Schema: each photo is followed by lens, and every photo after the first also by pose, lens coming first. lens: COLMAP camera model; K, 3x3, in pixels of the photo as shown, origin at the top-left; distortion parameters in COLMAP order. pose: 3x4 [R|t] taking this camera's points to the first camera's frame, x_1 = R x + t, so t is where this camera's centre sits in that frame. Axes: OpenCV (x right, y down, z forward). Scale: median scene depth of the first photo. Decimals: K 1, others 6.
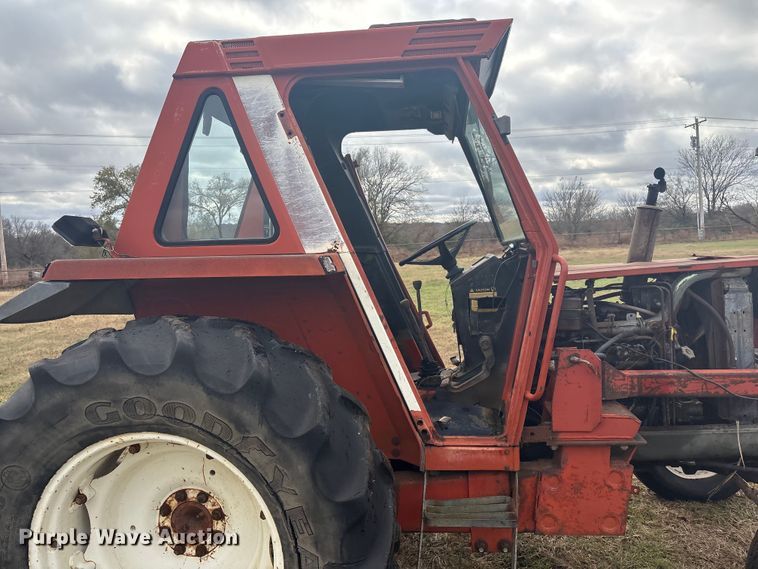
lens RADIAL K [[563.3, 0, 376.5], [0, 563.3, 278.9], [0, 0, 1]] dist [0.068772, -0.072964]
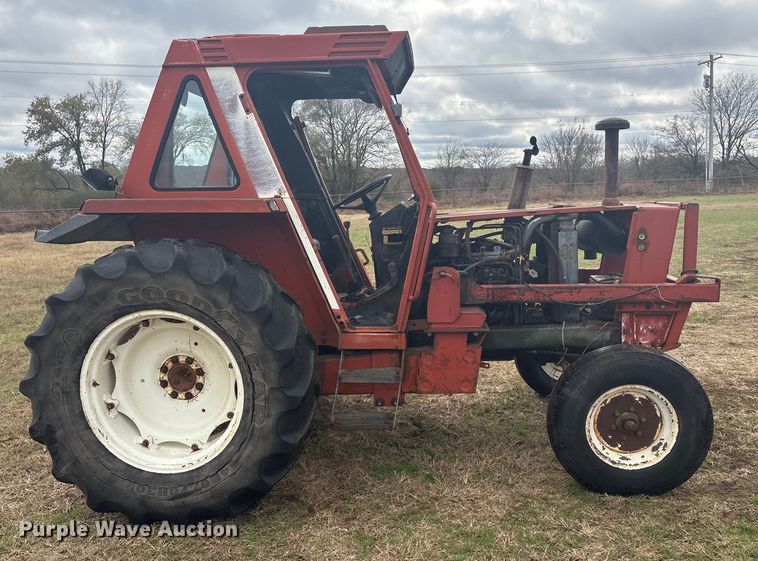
lens RADIAL K [[637.7, 0, 365.3], [0, 637.7, 283.3], [0, 0, 1]] dist [0.042404, -0.017784]
pose [[0.999629, 0.012706, 0.024095, 0.103288], [-0.014598, 0.996685, 0.080041, 0.035037], [-0.022998, -0.080363, 0.996500, -0.607263]]
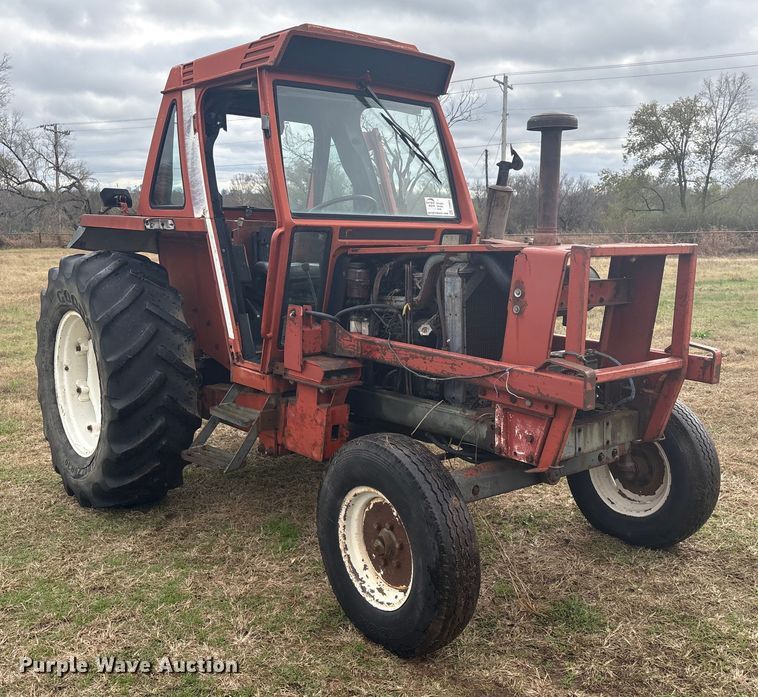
lens RADIAL K [[783.4, 0, 382.6], [0, 783.4, 335.6], [0, 0, 1]] dist [0.108238, -0.201595]
pose [[0.710797, 0.146312, -0.688012, 1.603492], [-0.079130, 0.988551, 0.128473, -0.044092], [0.698932, -0.036876, 0.714237, -0.094310]]
